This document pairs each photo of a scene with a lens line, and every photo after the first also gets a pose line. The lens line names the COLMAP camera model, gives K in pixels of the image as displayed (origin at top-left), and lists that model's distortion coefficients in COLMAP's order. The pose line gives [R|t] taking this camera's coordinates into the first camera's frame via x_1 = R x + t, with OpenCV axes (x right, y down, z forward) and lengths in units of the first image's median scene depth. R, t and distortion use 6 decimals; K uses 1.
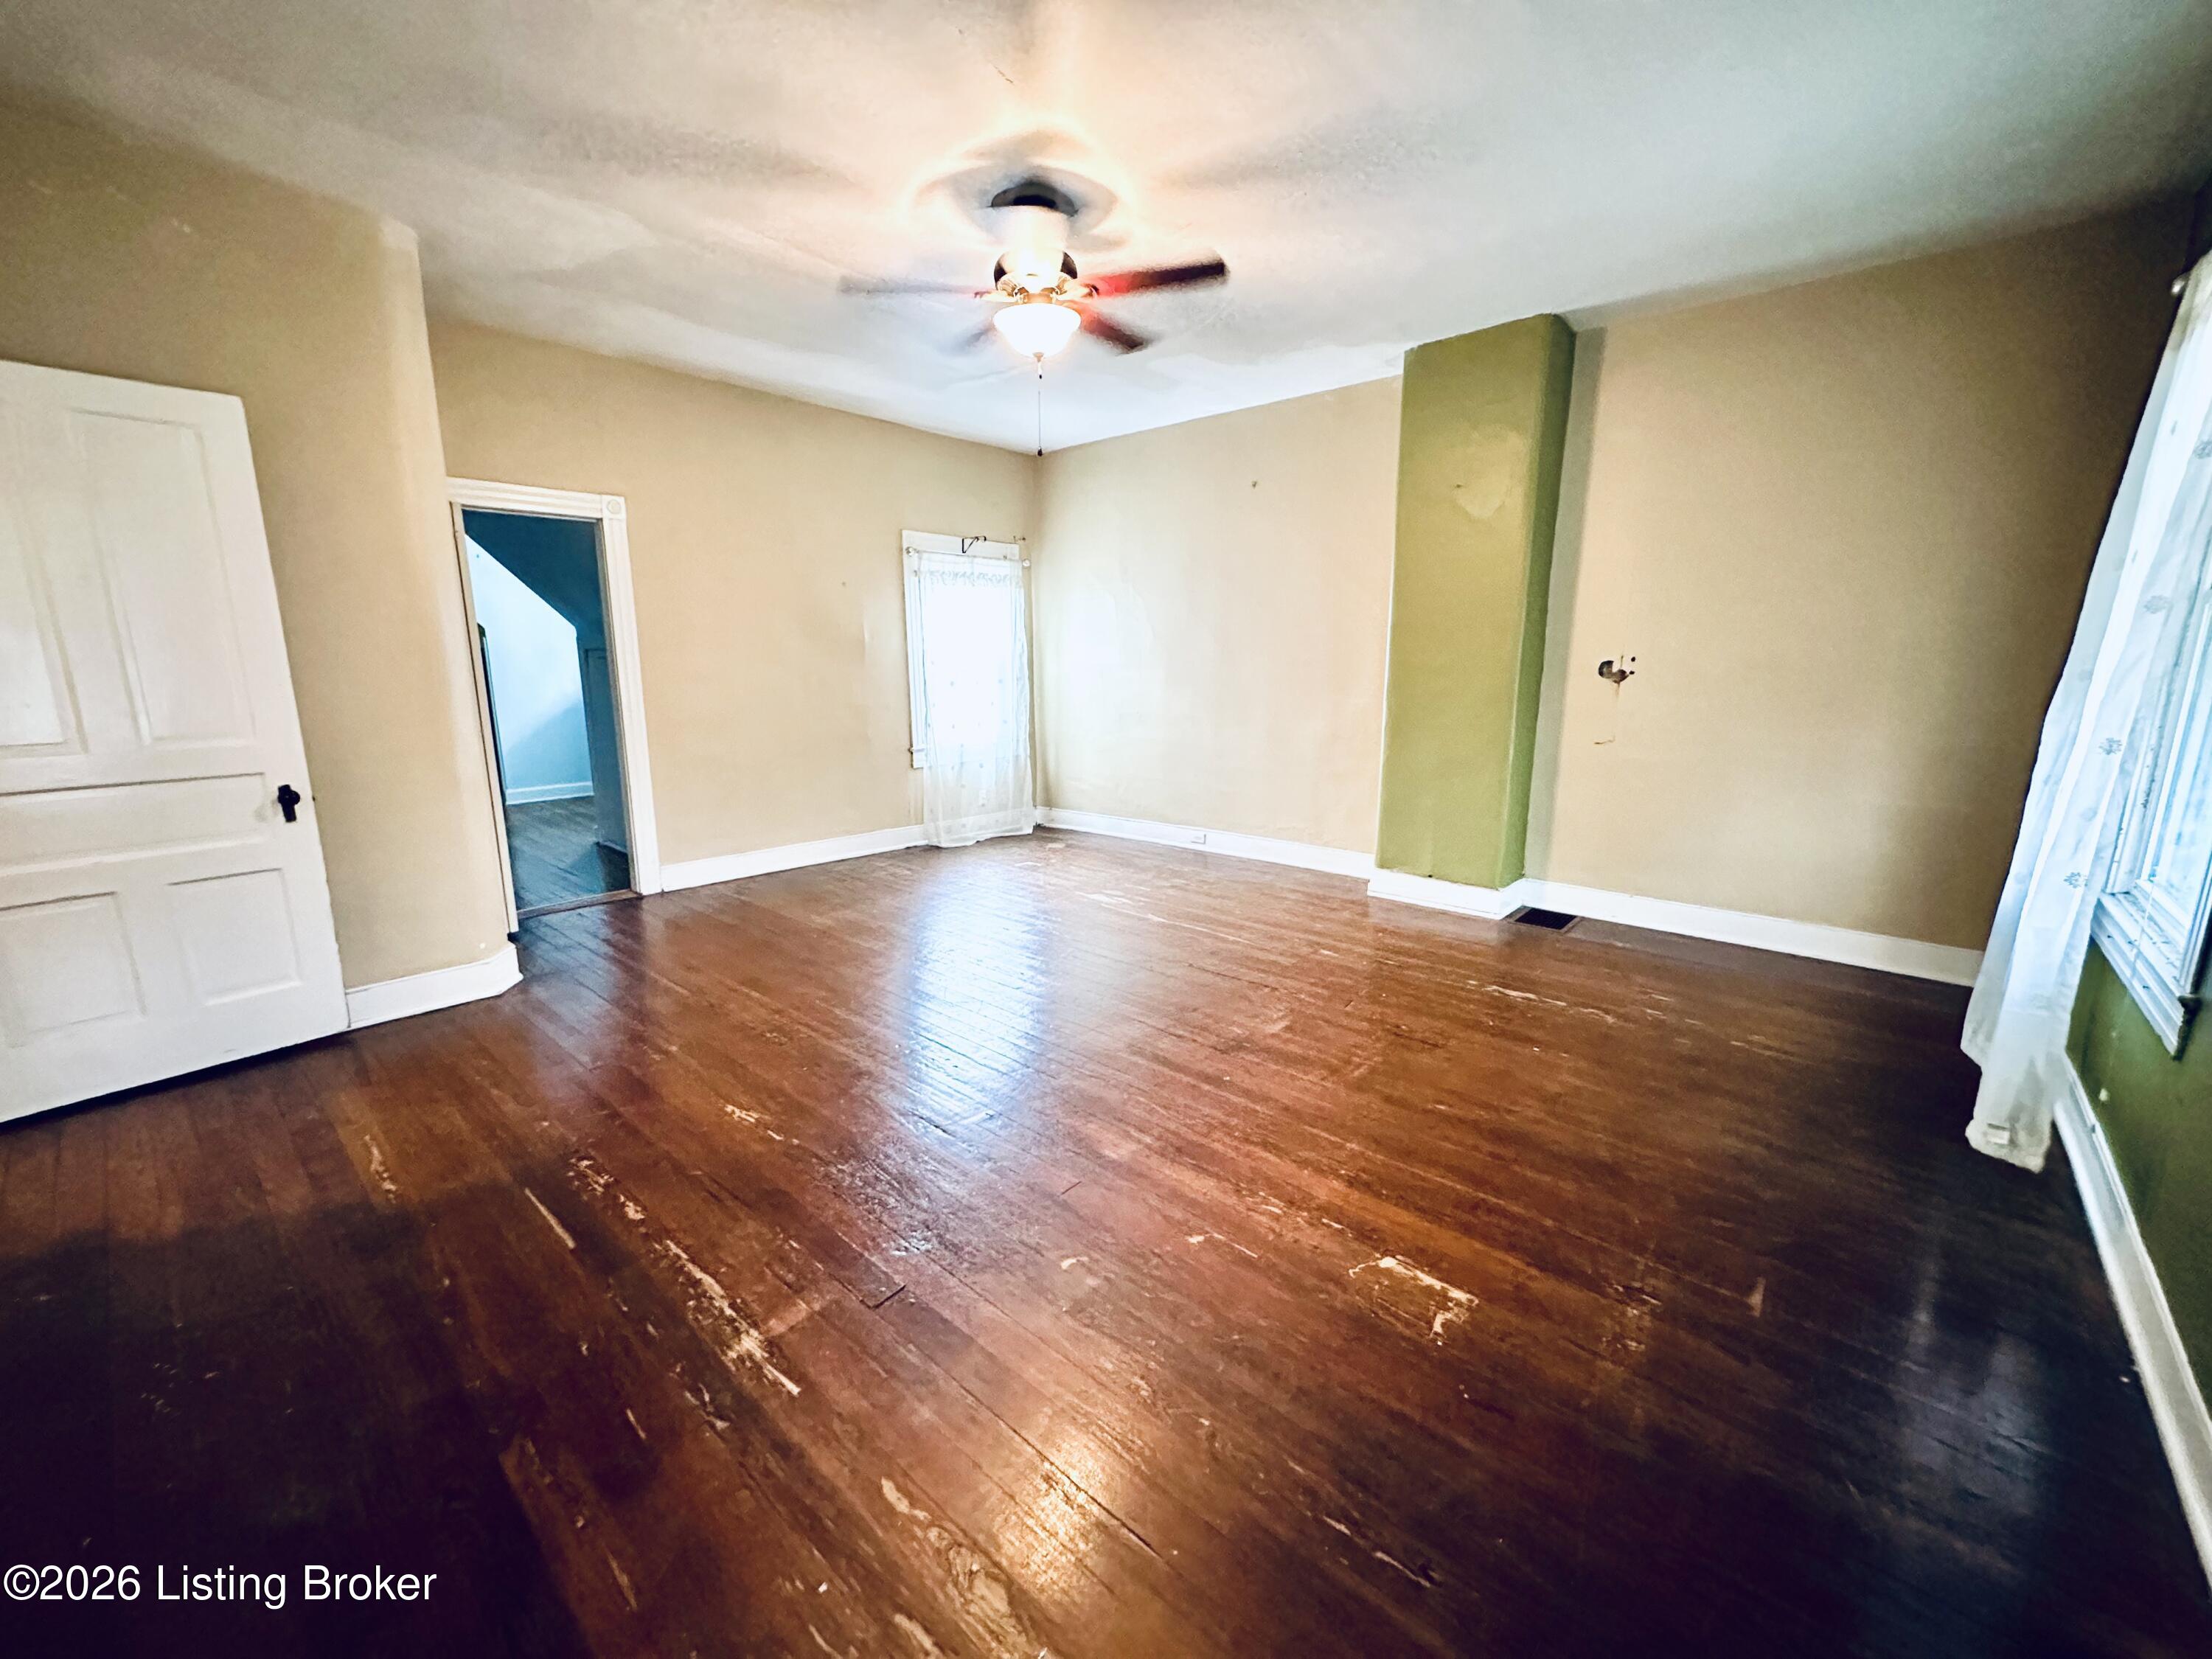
lens RADIAL K [[878.6, 0, 1105.3], [0, 878.6, 827.3], [0, 0, 1]] dist [-0.004253, 0.000382]
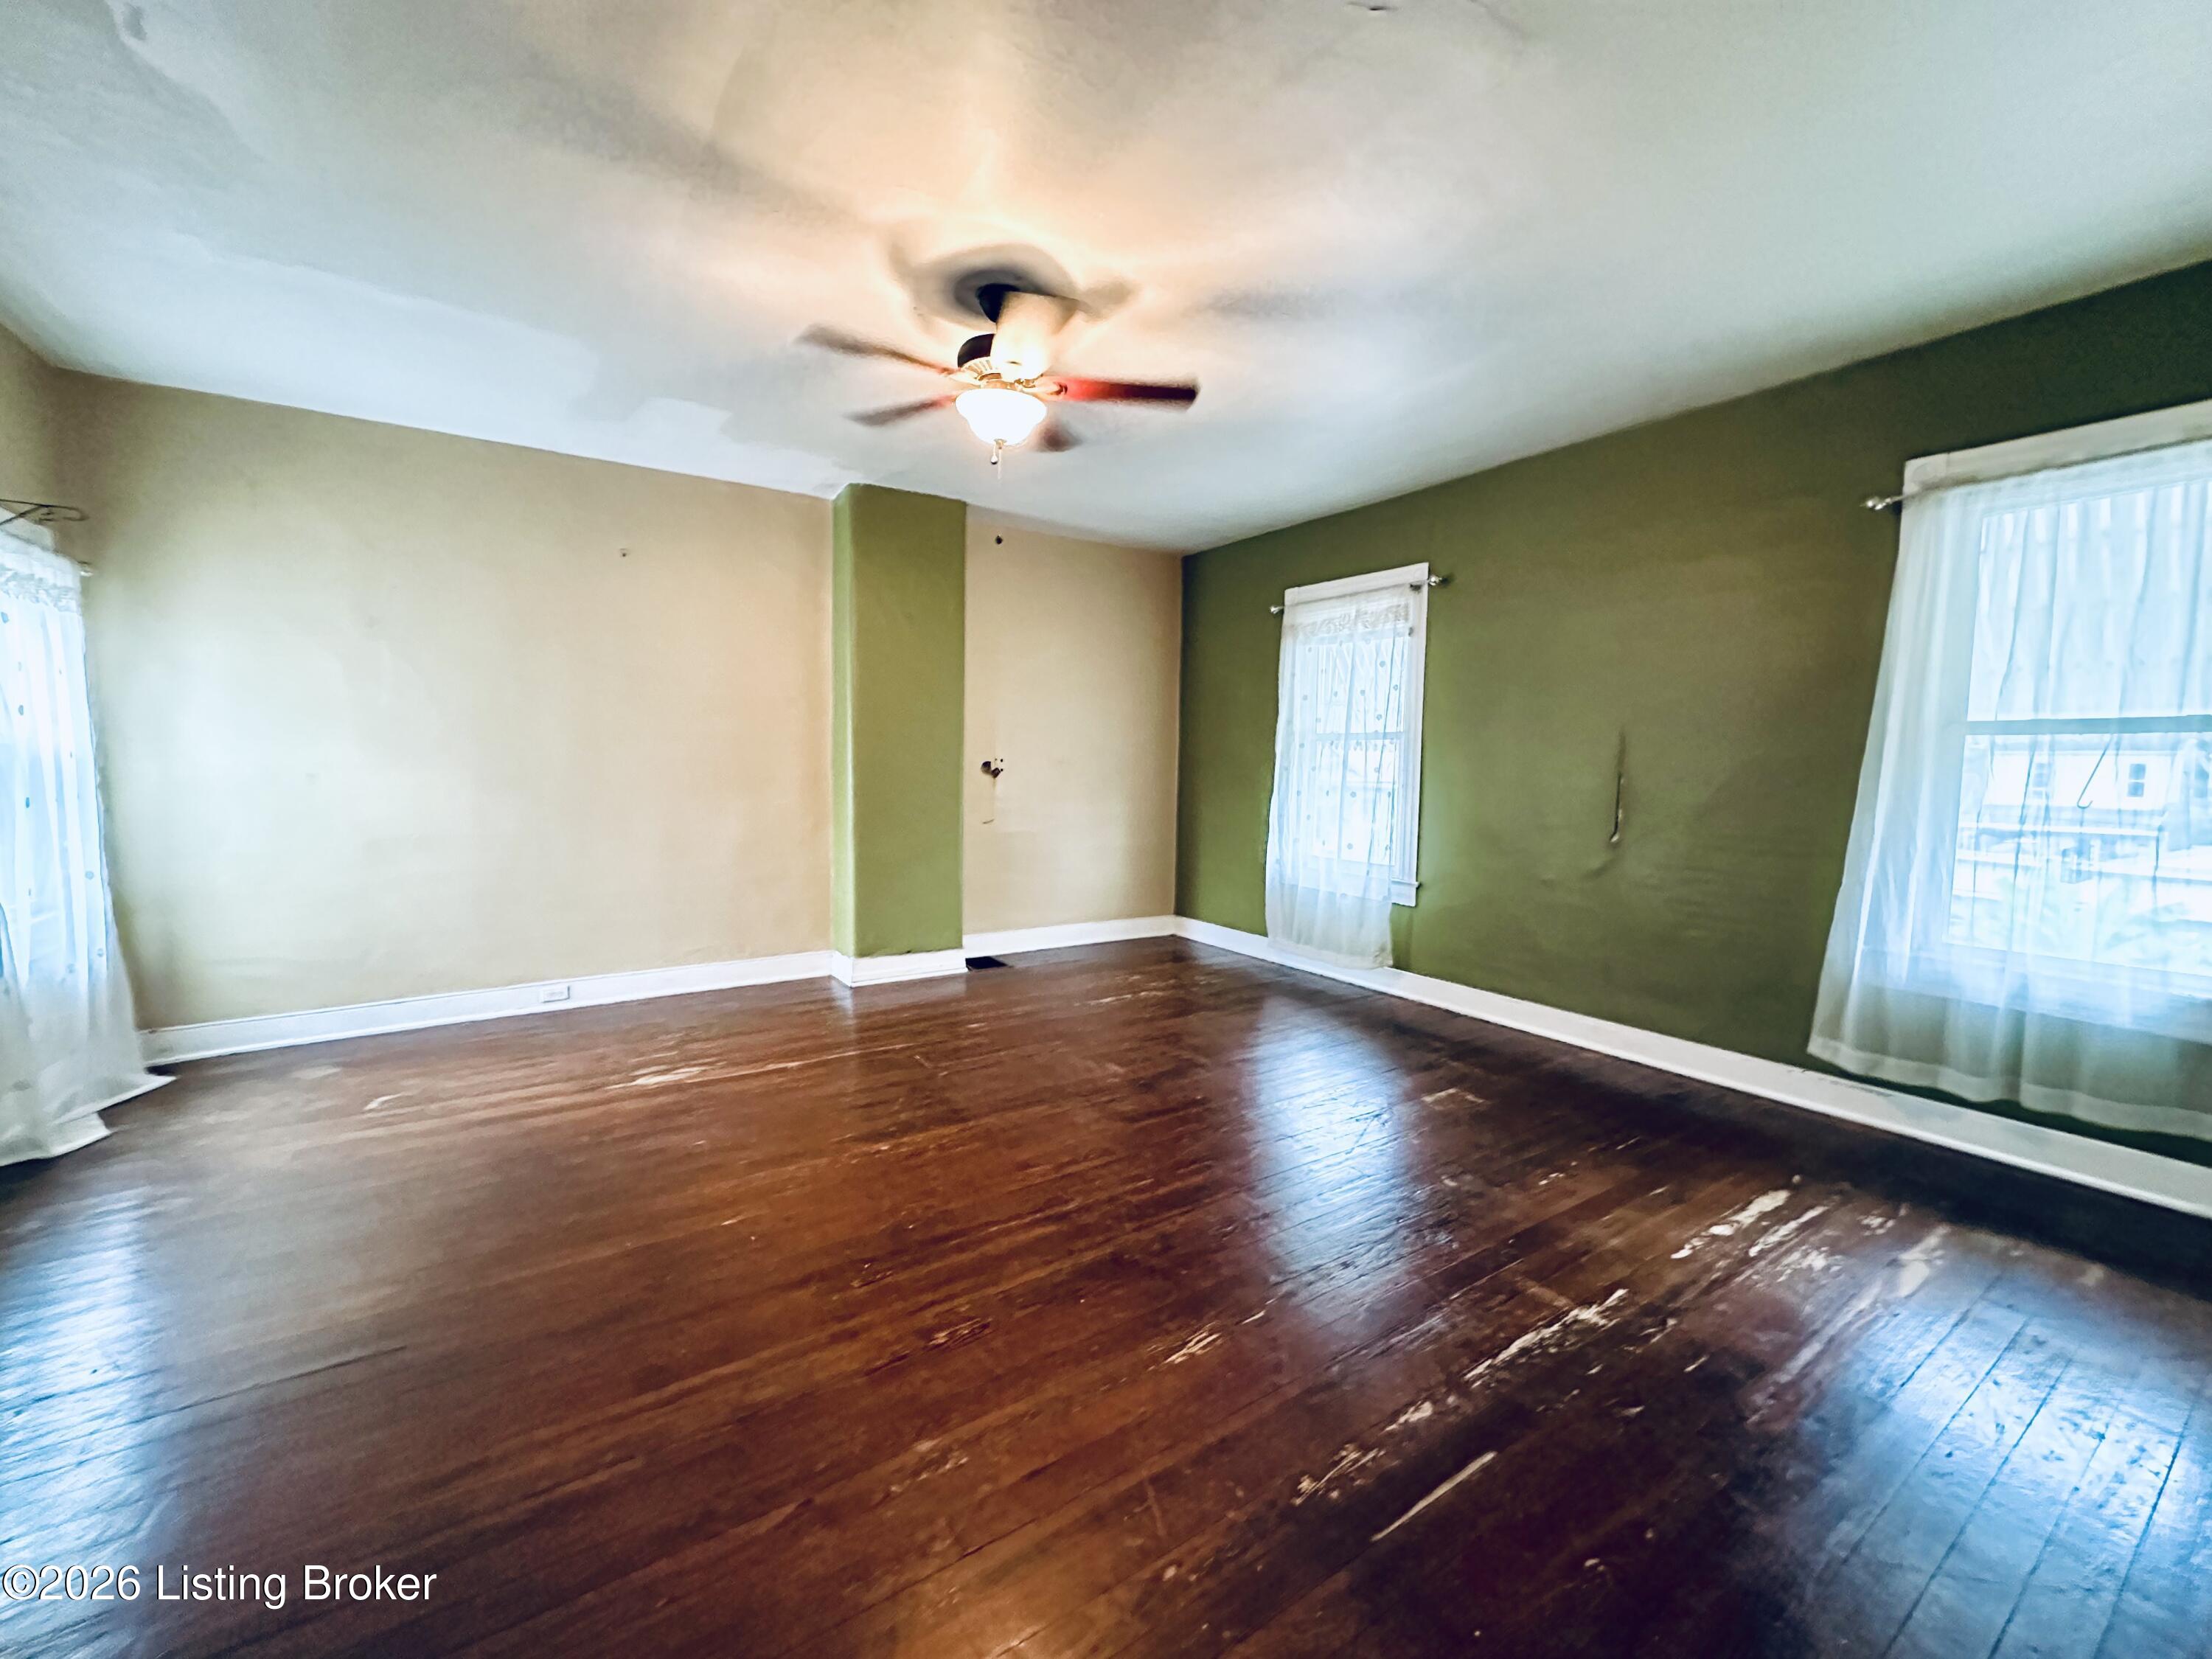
lens RADIAL K [[878.6, 0, 1105.3], [0, 878.6, 827.3], [0, 0, 1]] dist [-0.004253, 0.000382]
pose [[0.257981, -0.066072, 0.963888, -0.711645], [0.176330, 0.984122, 0.020265, -0.088616], [-0.949923, 0.164735, 0.265535, 0.503834]]
